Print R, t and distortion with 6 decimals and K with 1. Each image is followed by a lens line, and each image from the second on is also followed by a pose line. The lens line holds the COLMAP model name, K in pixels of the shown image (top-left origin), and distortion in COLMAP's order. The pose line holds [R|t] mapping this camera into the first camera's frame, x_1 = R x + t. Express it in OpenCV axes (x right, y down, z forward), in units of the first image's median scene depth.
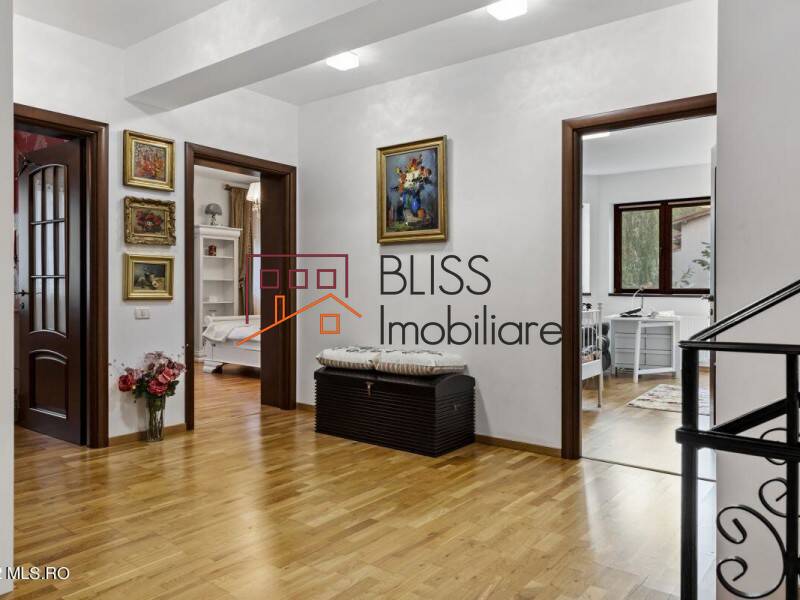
lens RADIAL K [[605.6, 0, 396.4], [0, 605.6, 296.8], [0, 0, 1]] dist [0.009343, -0.002938]
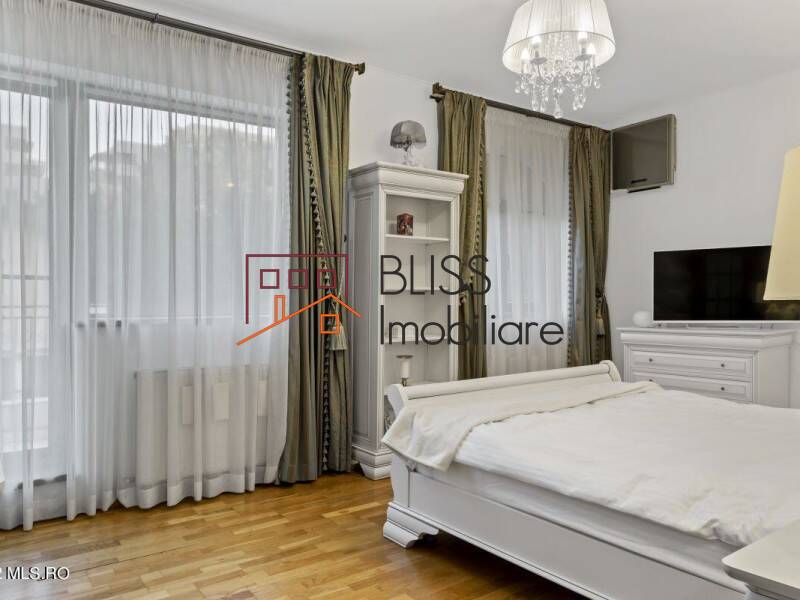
lens RADIAL K [[605.6, 0, 399.2], [0, 605.6, 300.5], [0, 0, 1]] dist [0.009343, -0.002938]
pose [[0.958647, -0.002346, -0.284587, -0.178042], [-0.002701, 0.999846, -0.017341, -0.010467], [0.284584, 0.017393, 0.958493, 0.562268]]
